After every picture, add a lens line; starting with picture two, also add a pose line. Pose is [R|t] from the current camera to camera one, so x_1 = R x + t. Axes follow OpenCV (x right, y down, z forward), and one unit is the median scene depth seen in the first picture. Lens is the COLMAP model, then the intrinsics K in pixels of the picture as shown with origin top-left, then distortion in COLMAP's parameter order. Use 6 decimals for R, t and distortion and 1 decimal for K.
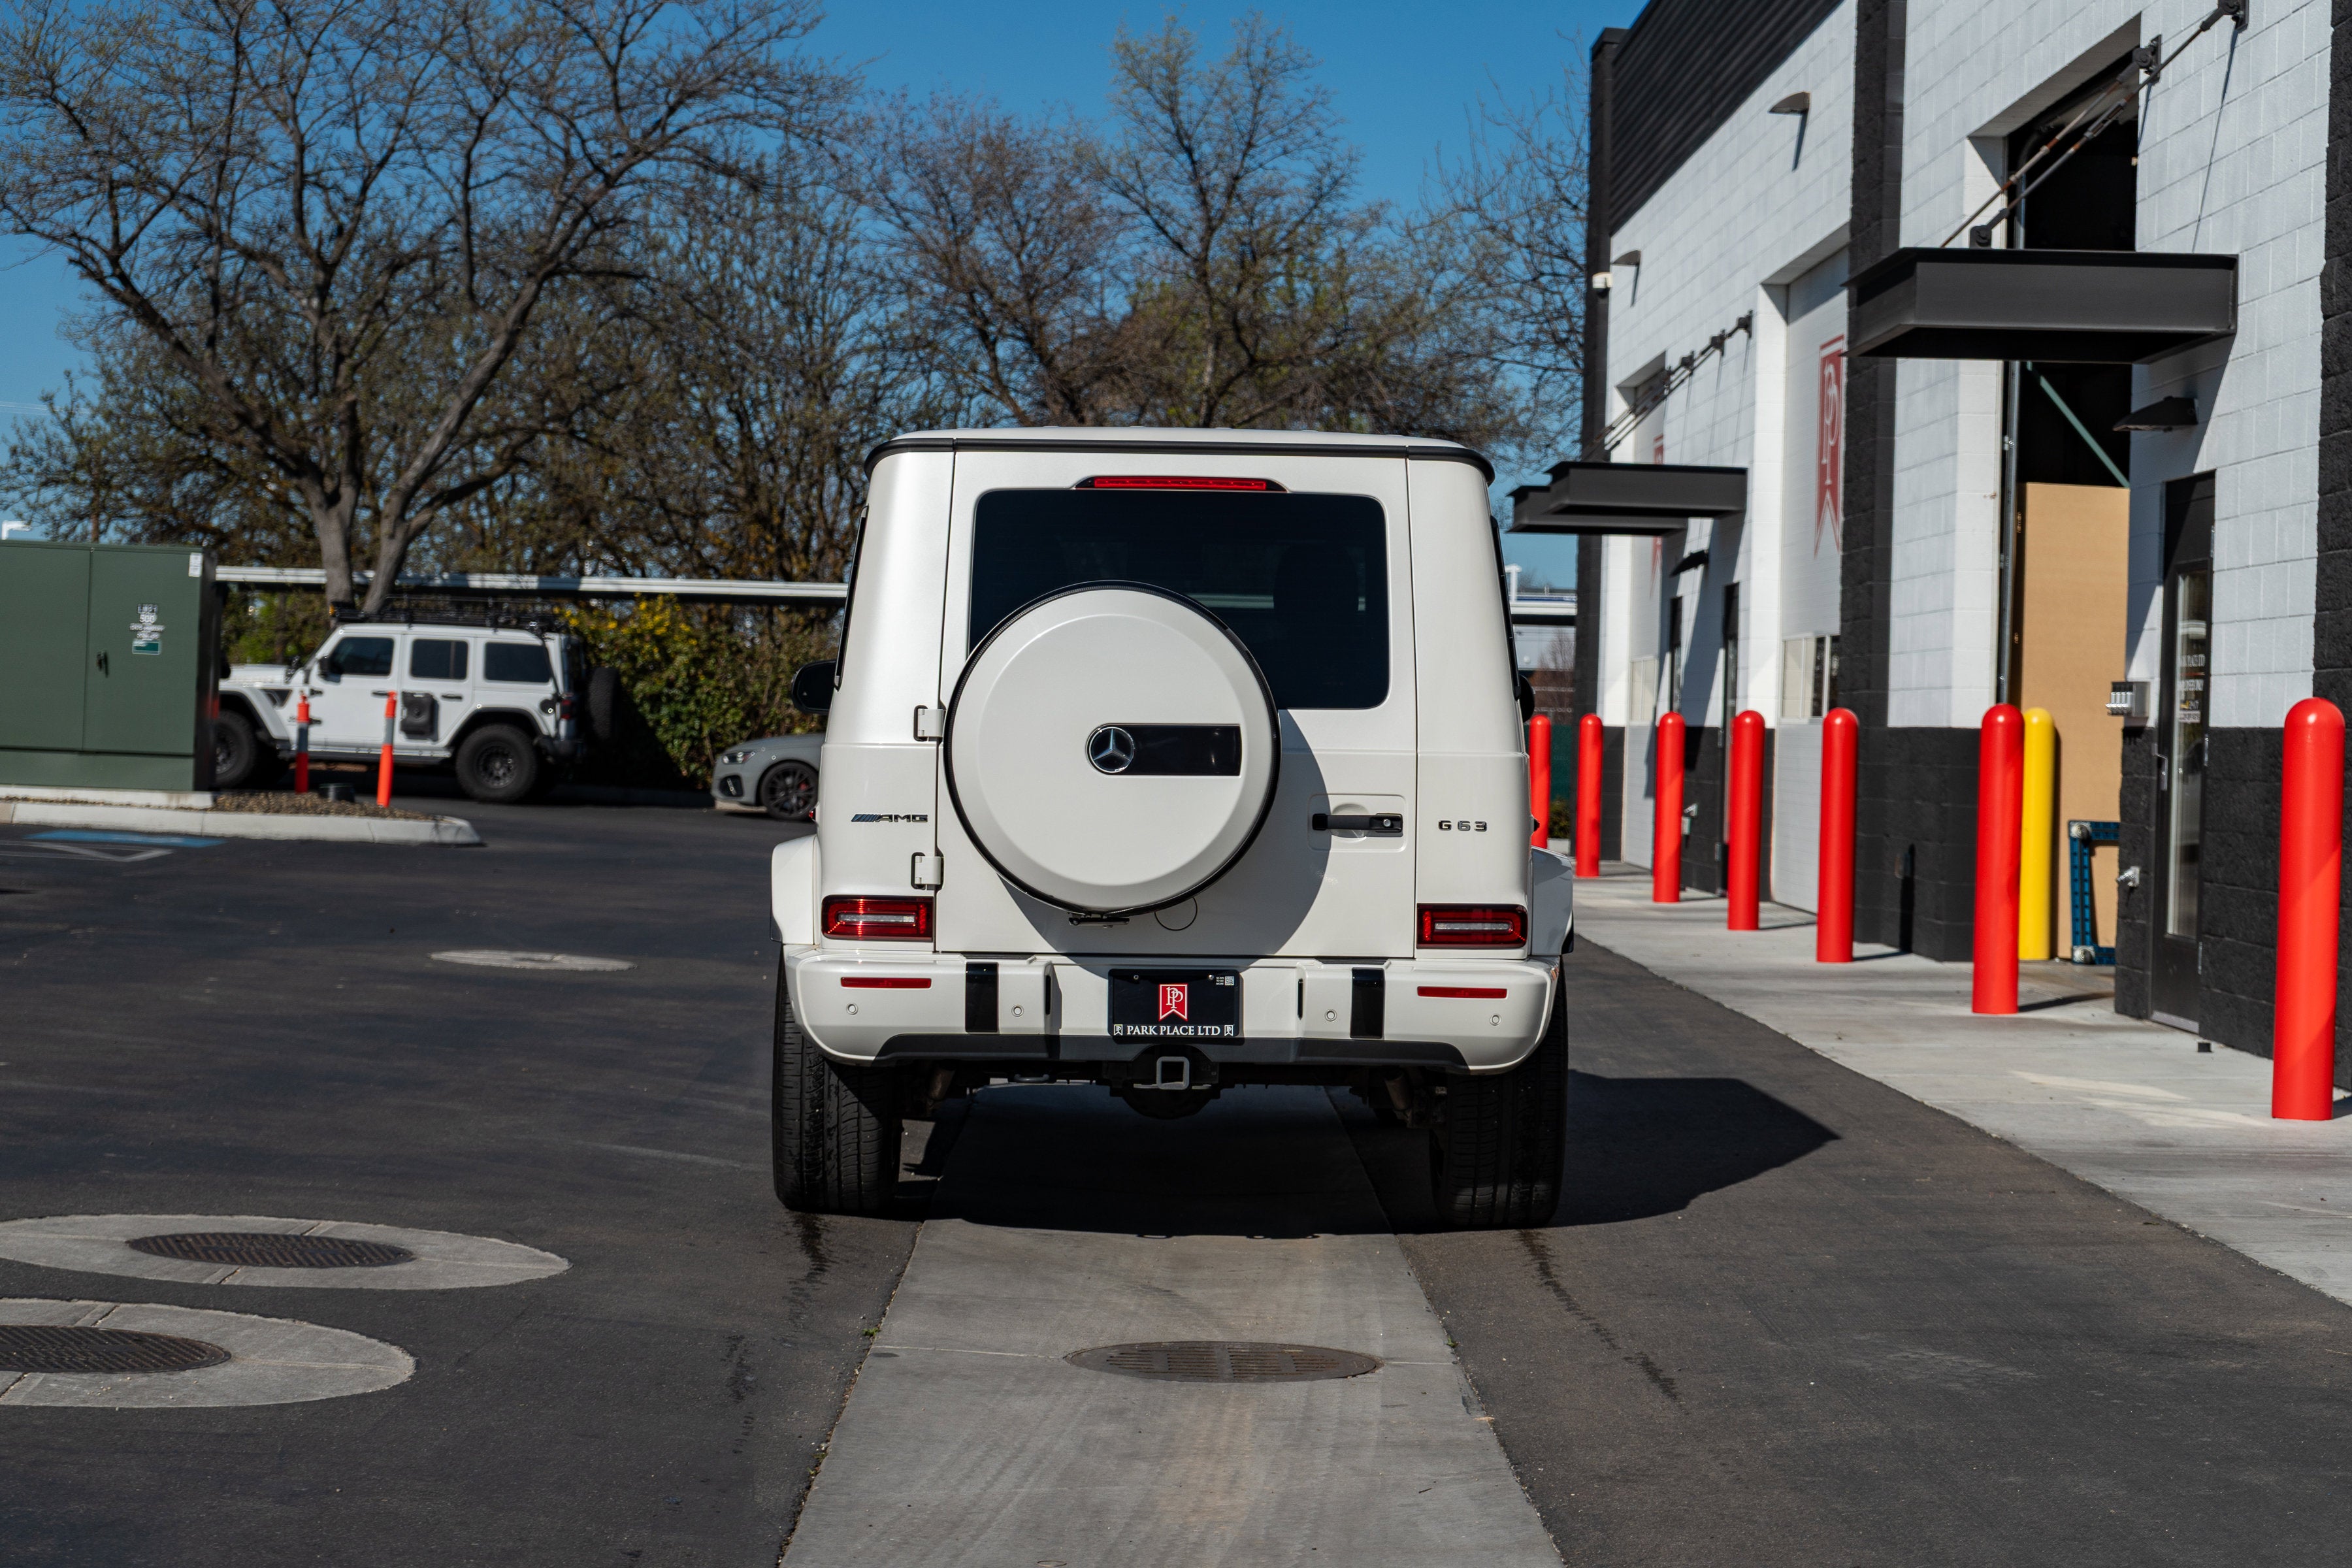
lens RADIAL K [[4843.9, 0, 1296.3], [0, 4843.9, 781.4], [0, 0, 1]] dist [0.044816, 0.418275]
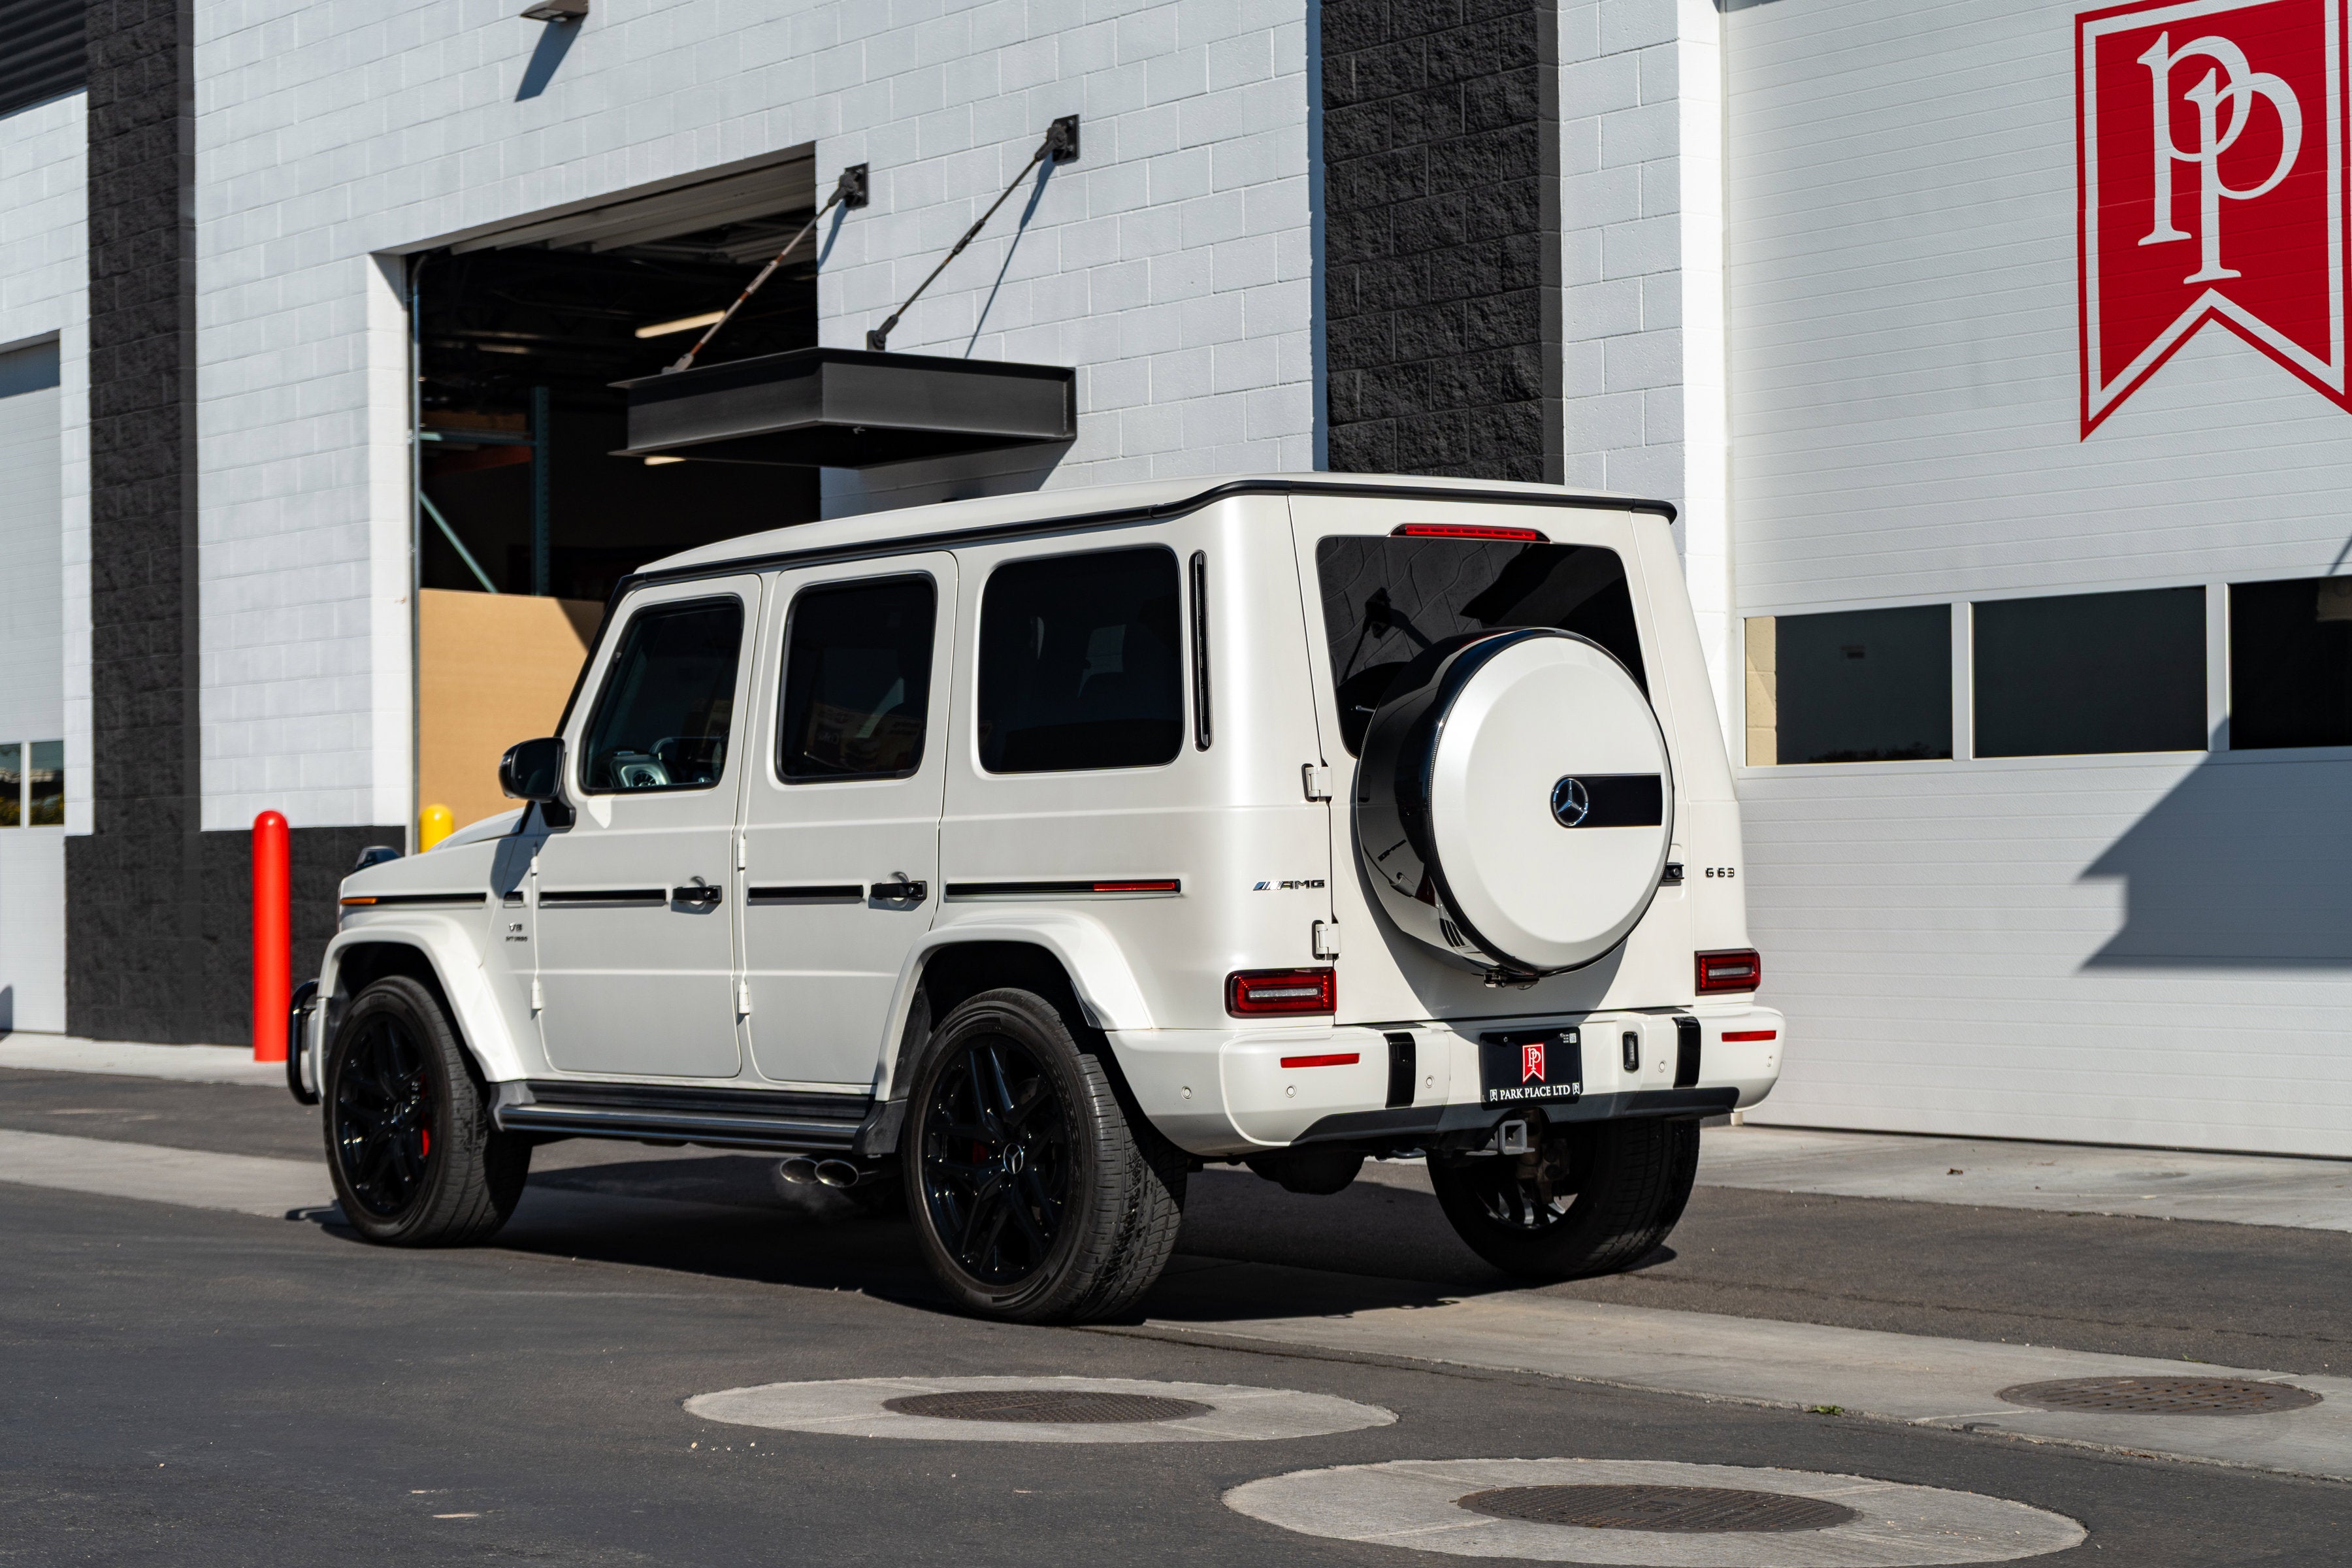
lens RADIAL K [[4297.5, 0, 1243.7], [0, 4297.5, 790.7], [0, 0, 1]] dist [0.033509, 0.232600]
pose [[0.790212, -0.022469, 0.612421, -0.598454], [0.037425, 0.999232, -0.011629, -0.001297], [-0.611690, 0.032110, 0.790446, 0.350249]]
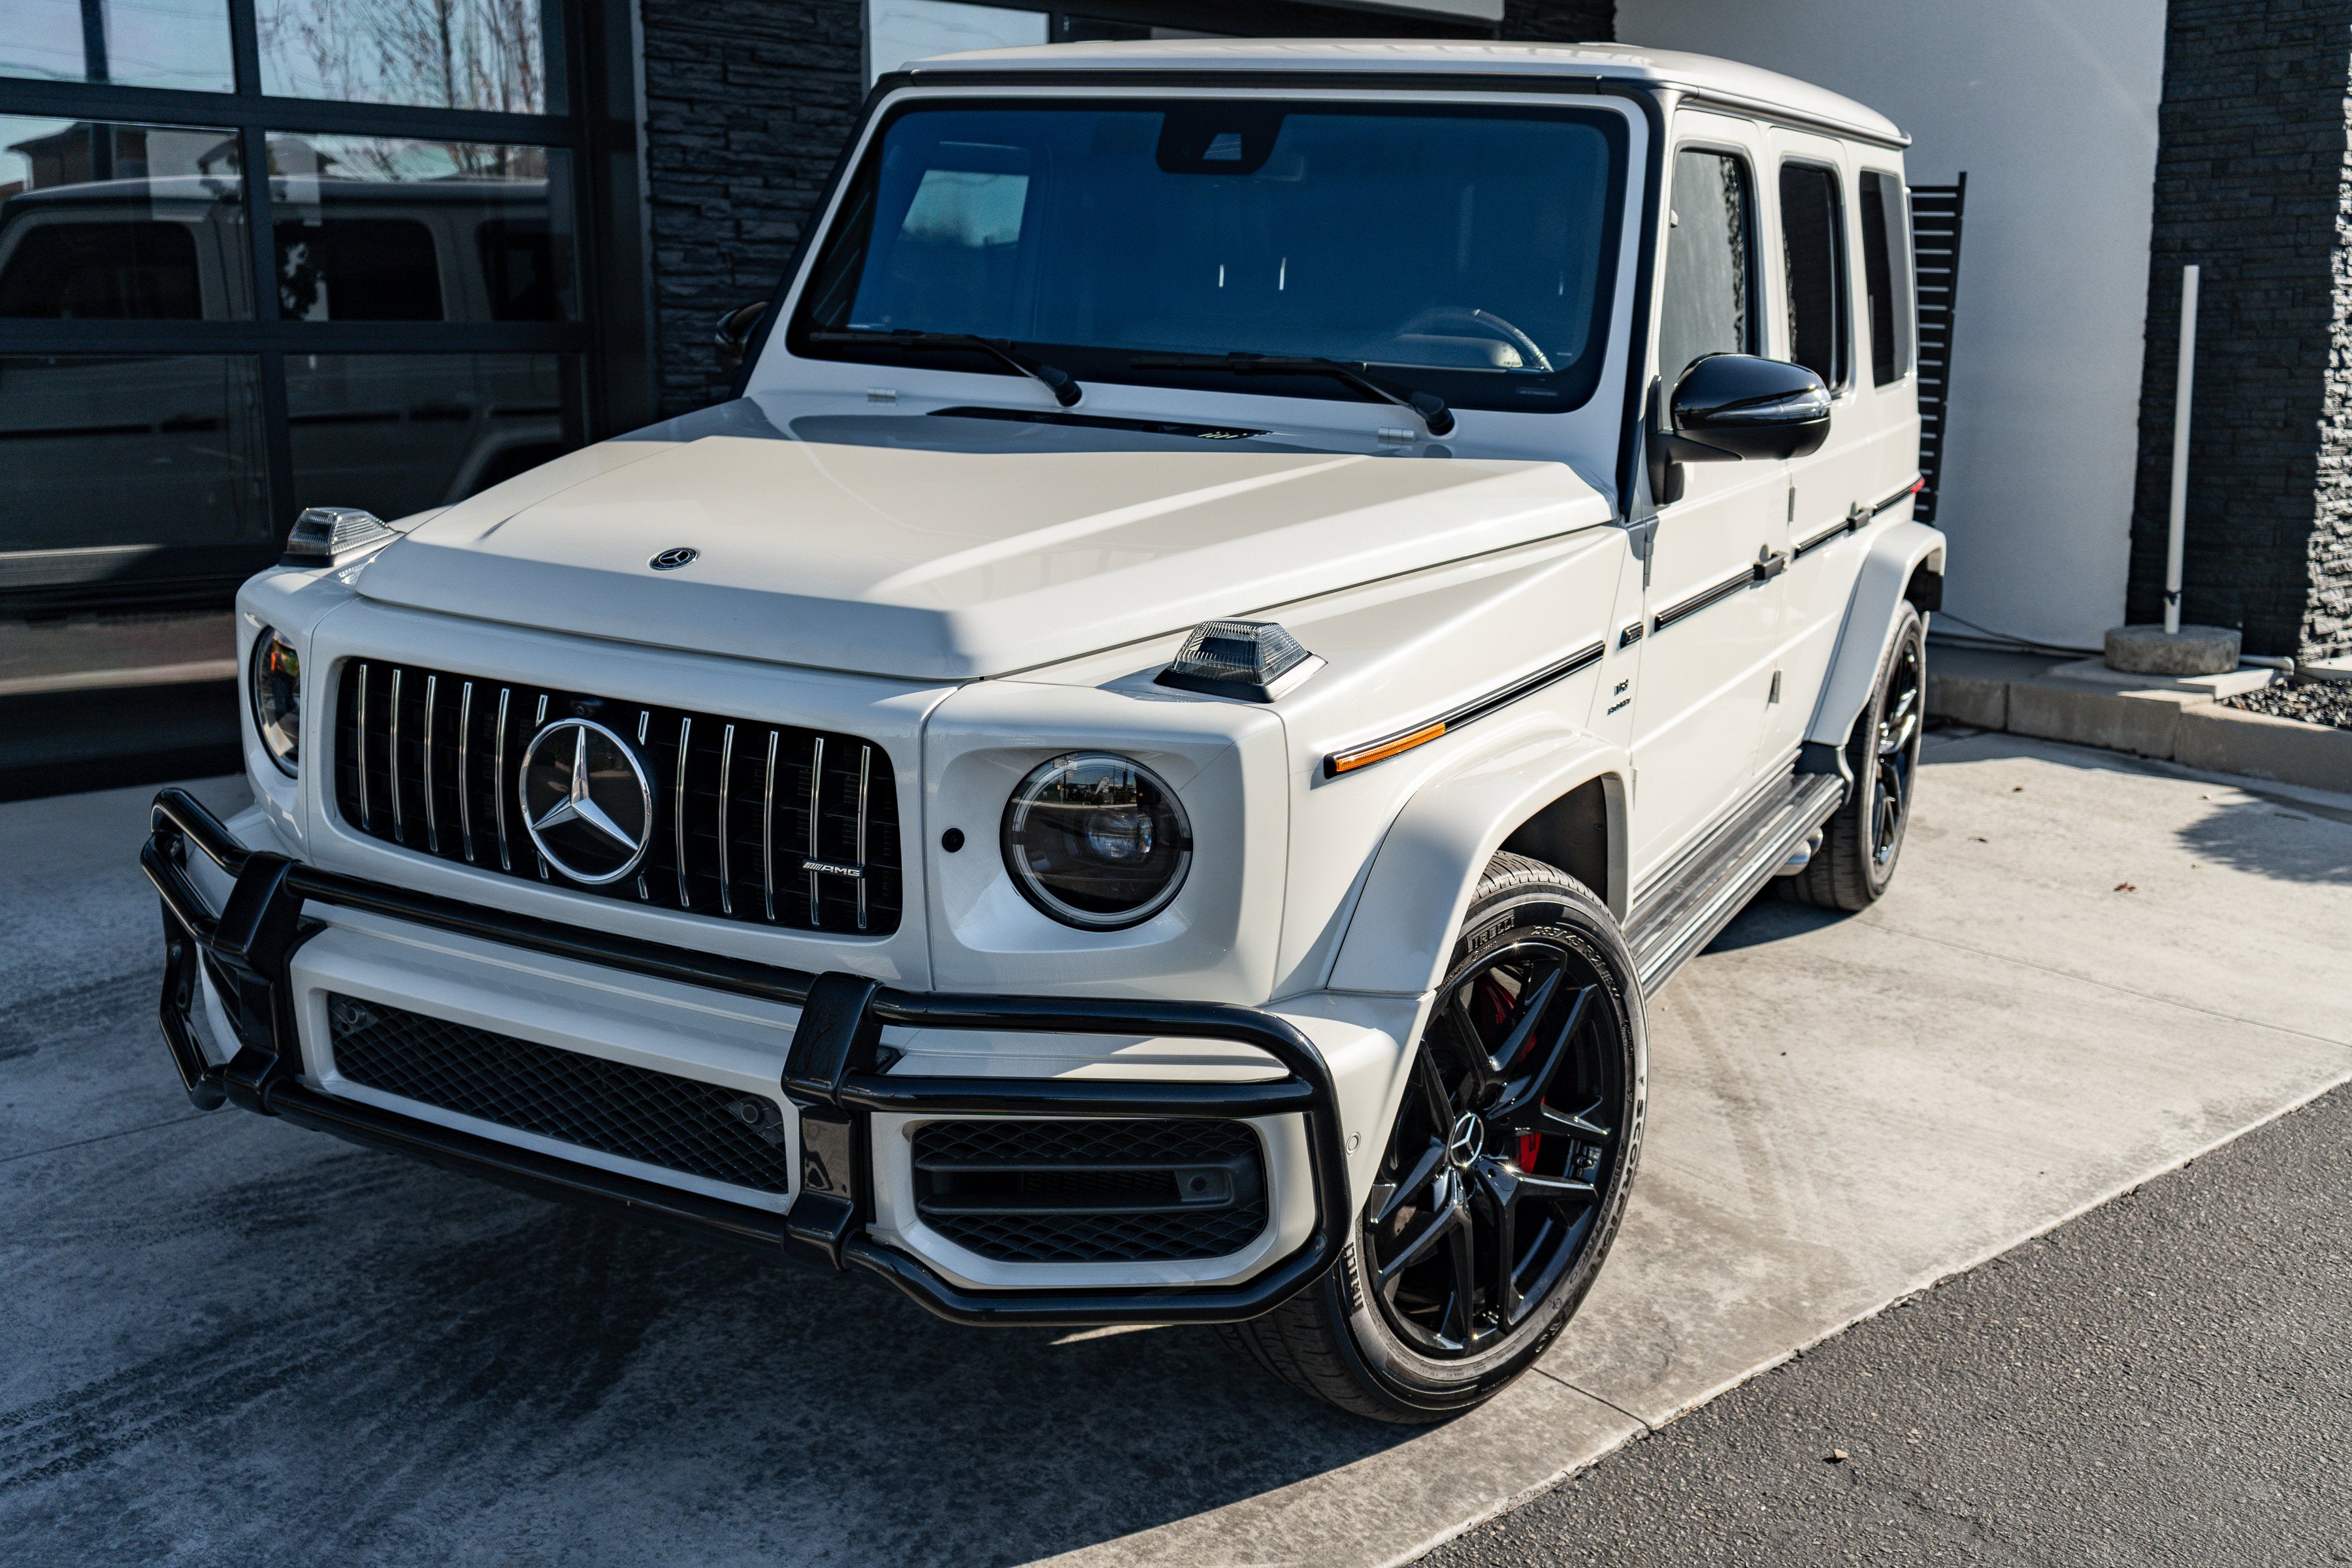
lens RADIAL K [[2300.4, 0, 1176.0], [0, 2300.4, 784.0], [0, 0, 1]] dist [0.011692, 0.017223]
pose [[-0.876810, -0.159908, 0.453468, -0.203679], [-0.046783, 0.966978, 0.250531, -0.050335], [-0.478555, 0.198454, -0.855337, 1.560037]]
